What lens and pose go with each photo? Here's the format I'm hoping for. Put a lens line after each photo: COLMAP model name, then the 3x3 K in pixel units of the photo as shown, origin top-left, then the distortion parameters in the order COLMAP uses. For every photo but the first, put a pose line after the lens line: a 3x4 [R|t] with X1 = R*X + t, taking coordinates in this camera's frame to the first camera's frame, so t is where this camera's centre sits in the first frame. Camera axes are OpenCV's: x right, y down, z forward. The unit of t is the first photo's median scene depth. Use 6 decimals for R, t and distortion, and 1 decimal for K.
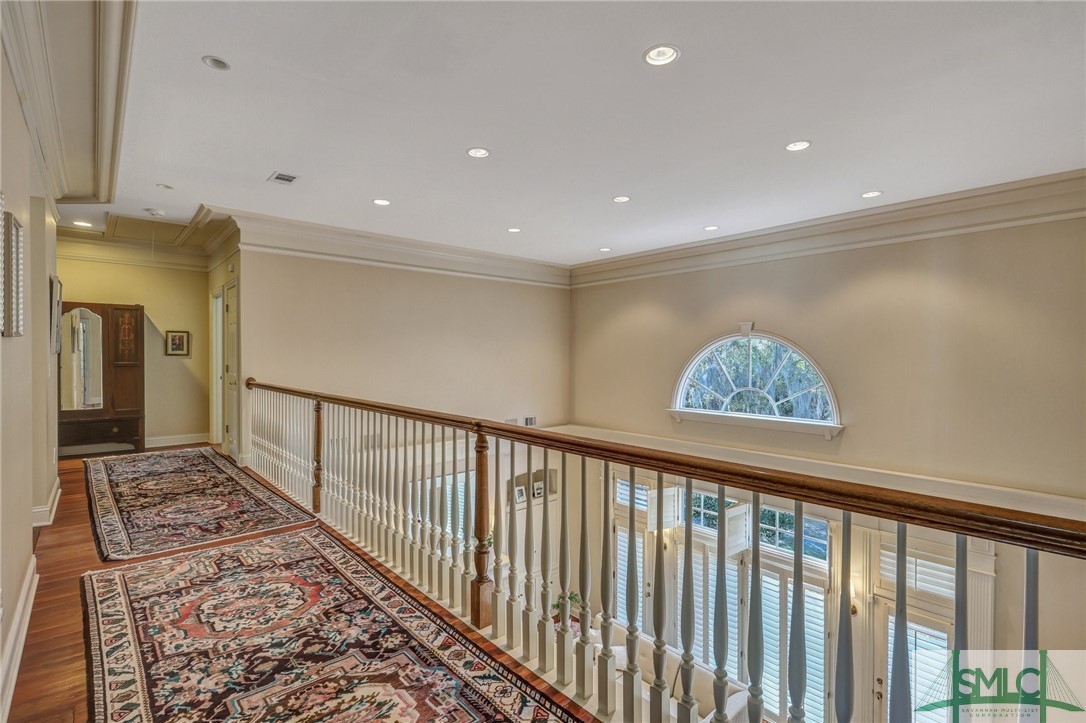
lens RADIAL K [[499.5, 0, 545.7], [0, 499.5, 359.0], [0, 0, 1]] dist [-0.001121, 0.000622]
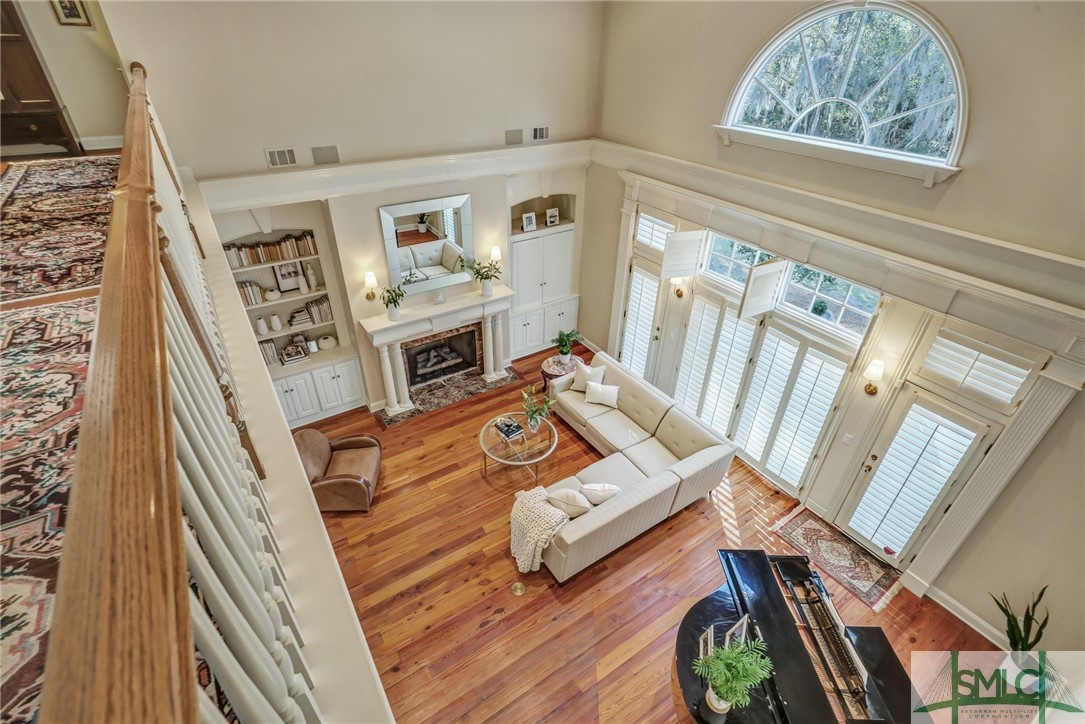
lens RADIAL K [[499.0, 0, 542.3], [0, 499.0, 352.0], [0, 0, 1]] dist [-0.001121, 0.000622]
pose [[0.988540, 0.095438, -0.116966, 0.135862], [-0.018579, 0.845827, 0.533134, -0.004817], [0.149814, -0.524851, 0.837907, 0.212895]]
